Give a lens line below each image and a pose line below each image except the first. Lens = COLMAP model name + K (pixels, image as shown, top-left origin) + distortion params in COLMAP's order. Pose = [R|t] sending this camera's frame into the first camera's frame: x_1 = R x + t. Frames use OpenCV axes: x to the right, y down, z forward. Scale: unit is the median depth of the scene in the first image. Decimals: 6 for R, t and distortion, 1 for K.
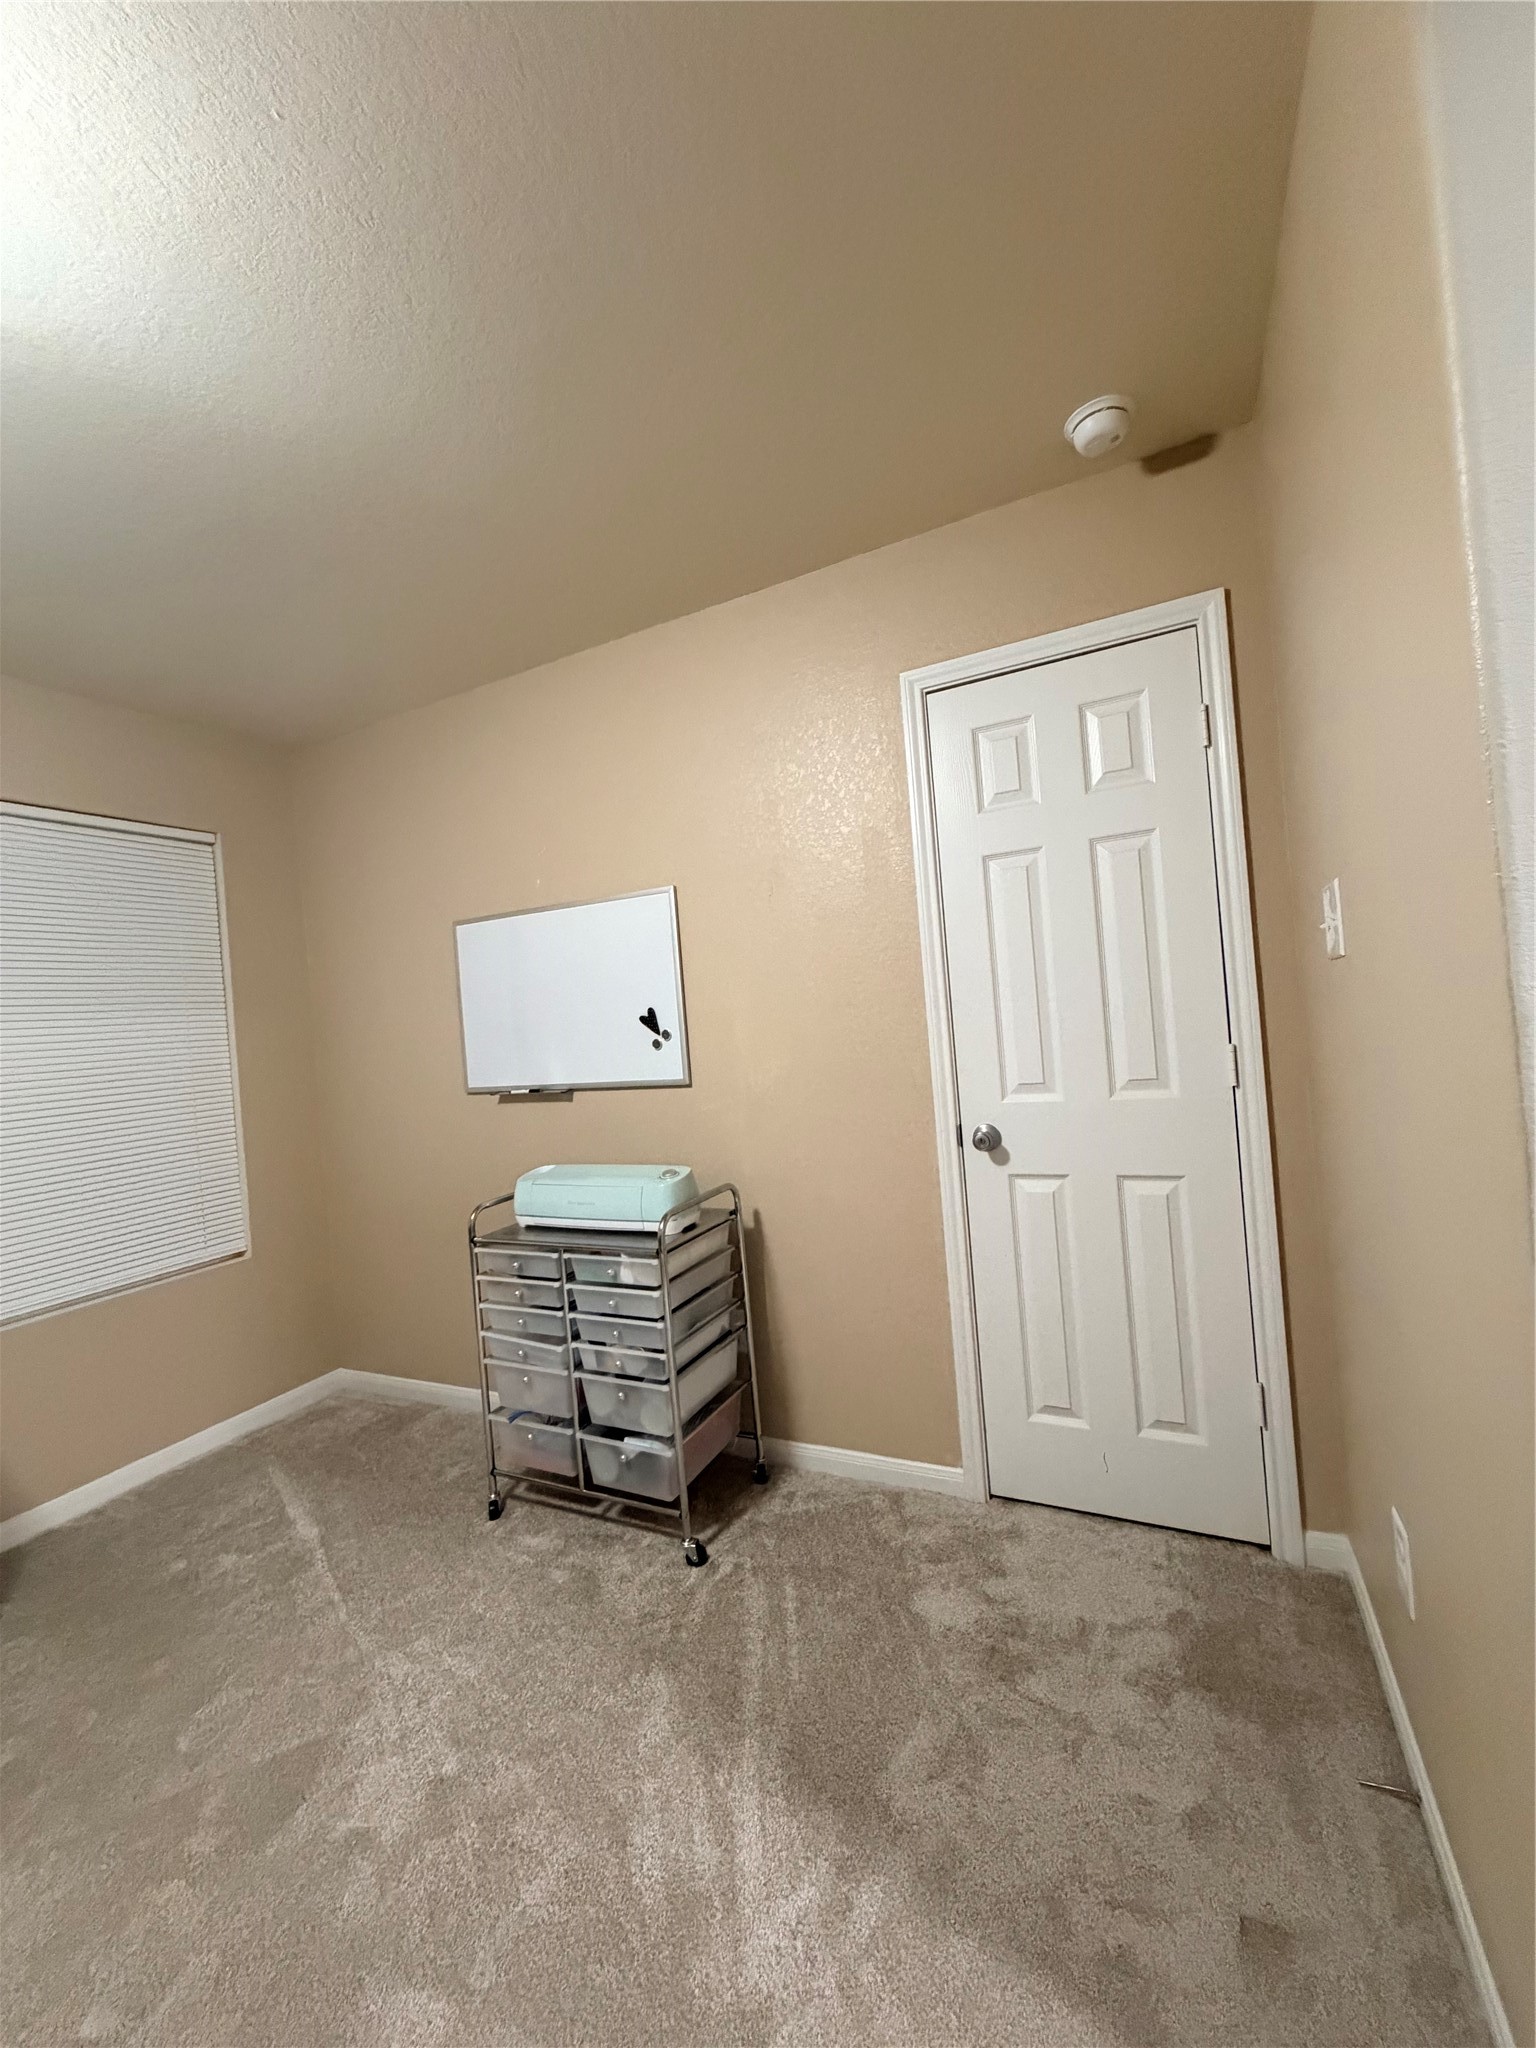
lens RADIAL K [[816.7, 0, 772.7], [0, 816.7, 1022.1], [0, 0, 1]] dist [-0.000479, 0.000001]
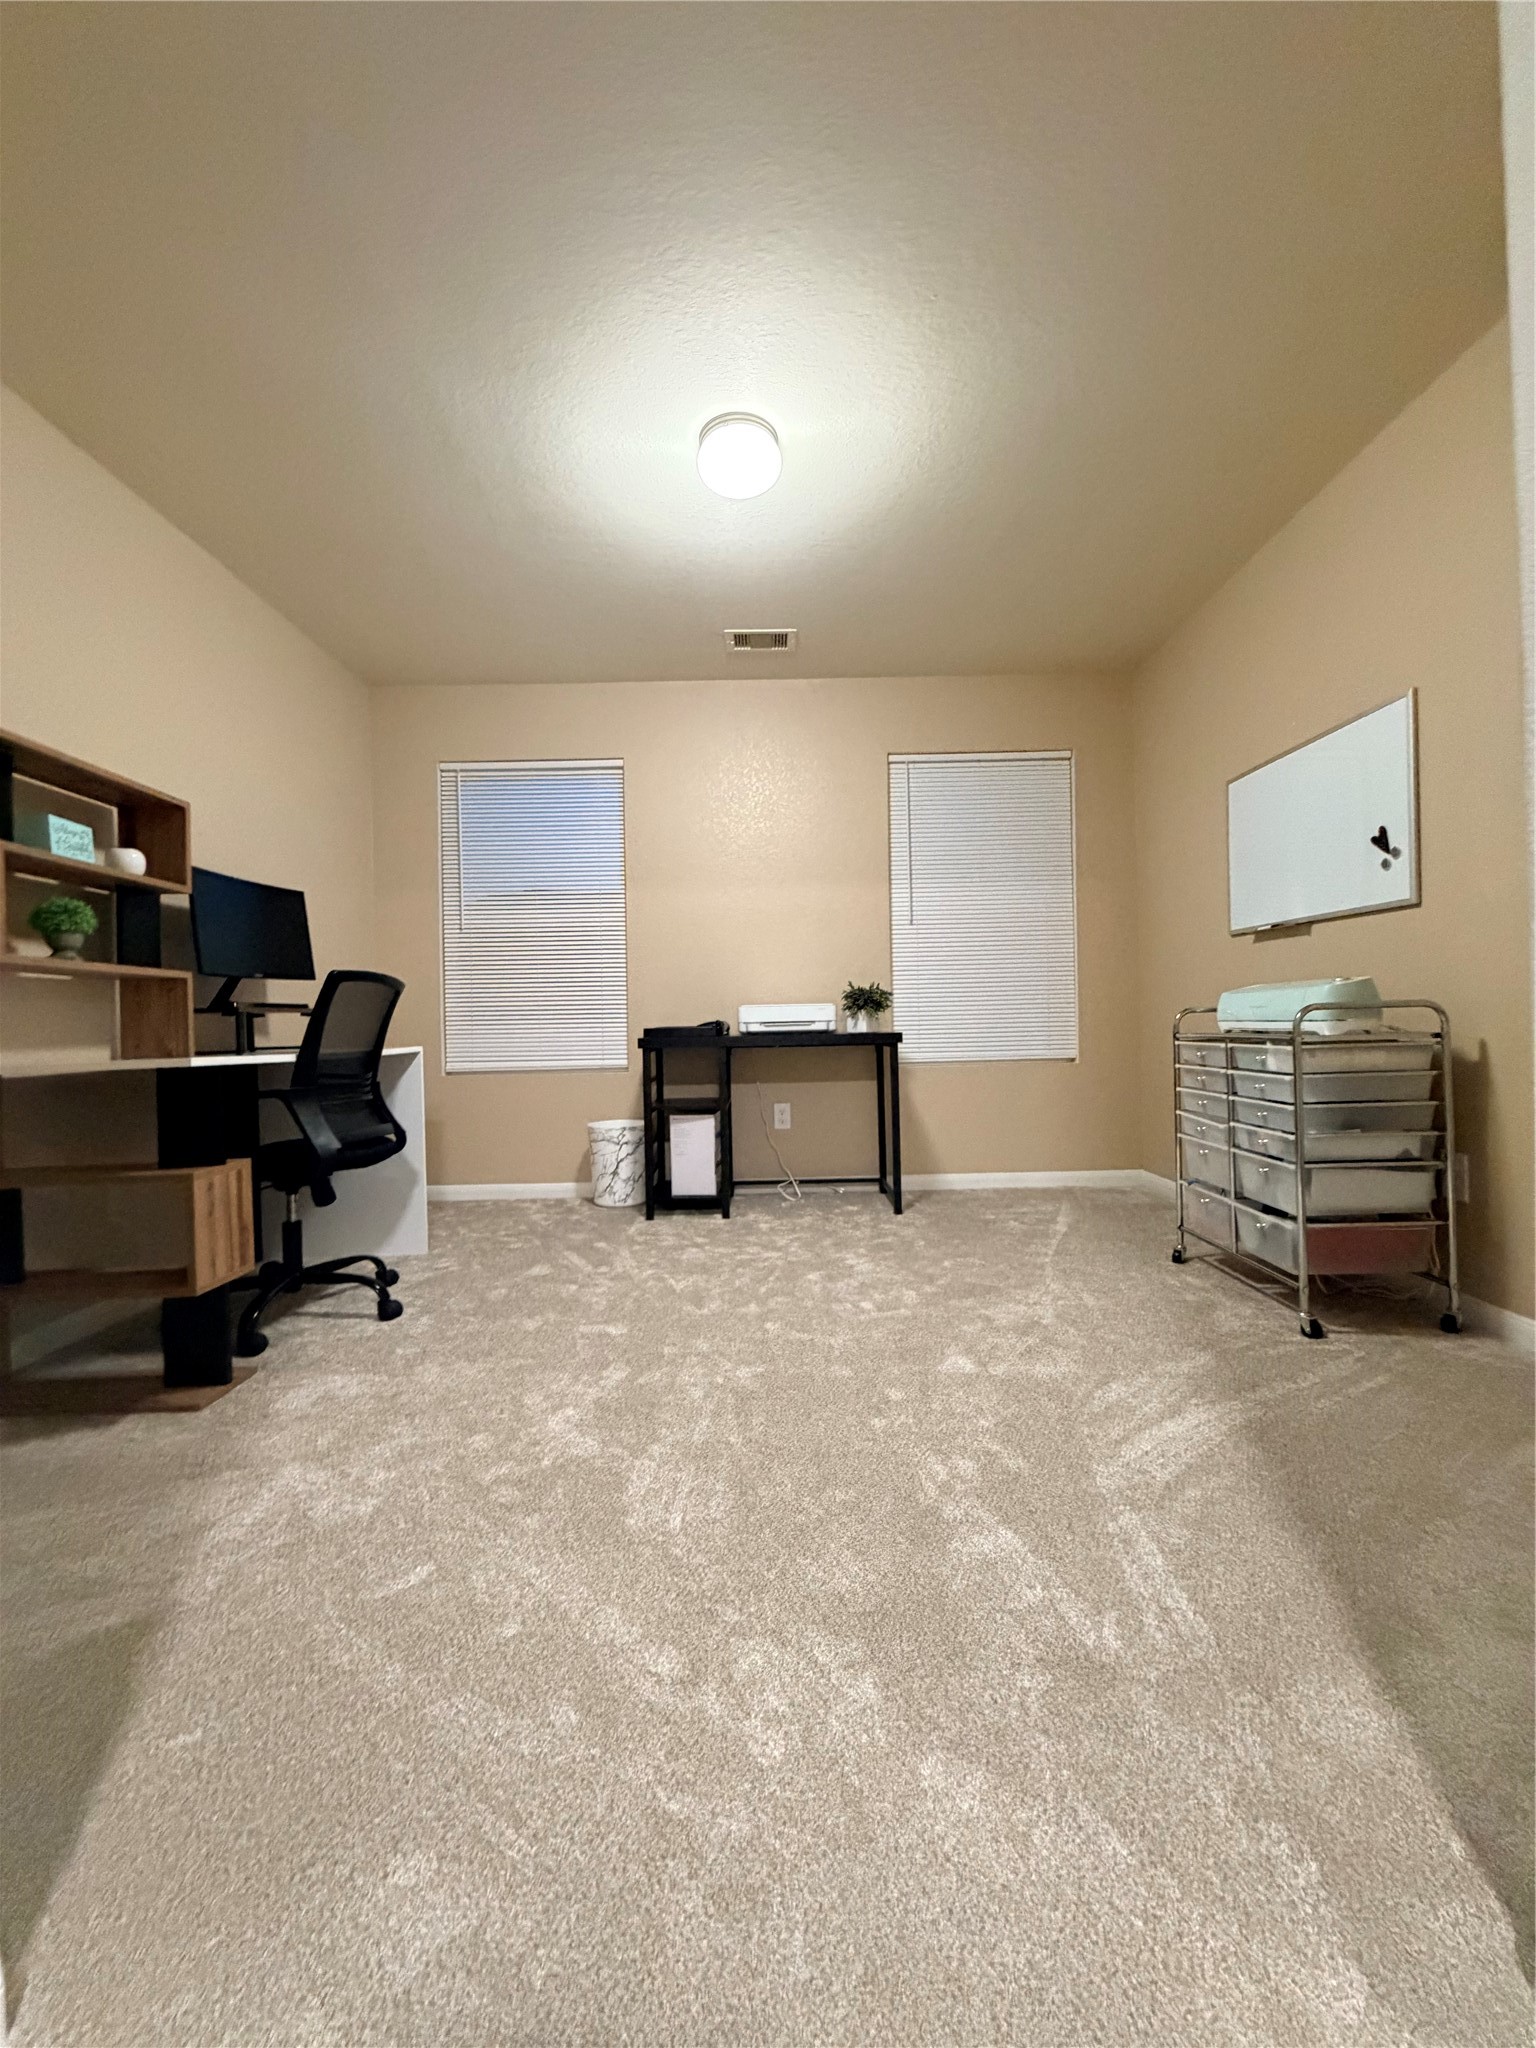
lens RADIAL K [[816.7, 0, 768.0], [0, 816.7, 1021.4], [0, 0, 1]] dist [-0.000479, 0.000001]
pose [[0.437975, 0.073231, -0.895999, 0.461482], [-0.018247, 0.997195, 0.072583, 0.173843], [0.898802, -0.015440, 0.438083, -0.075872]]
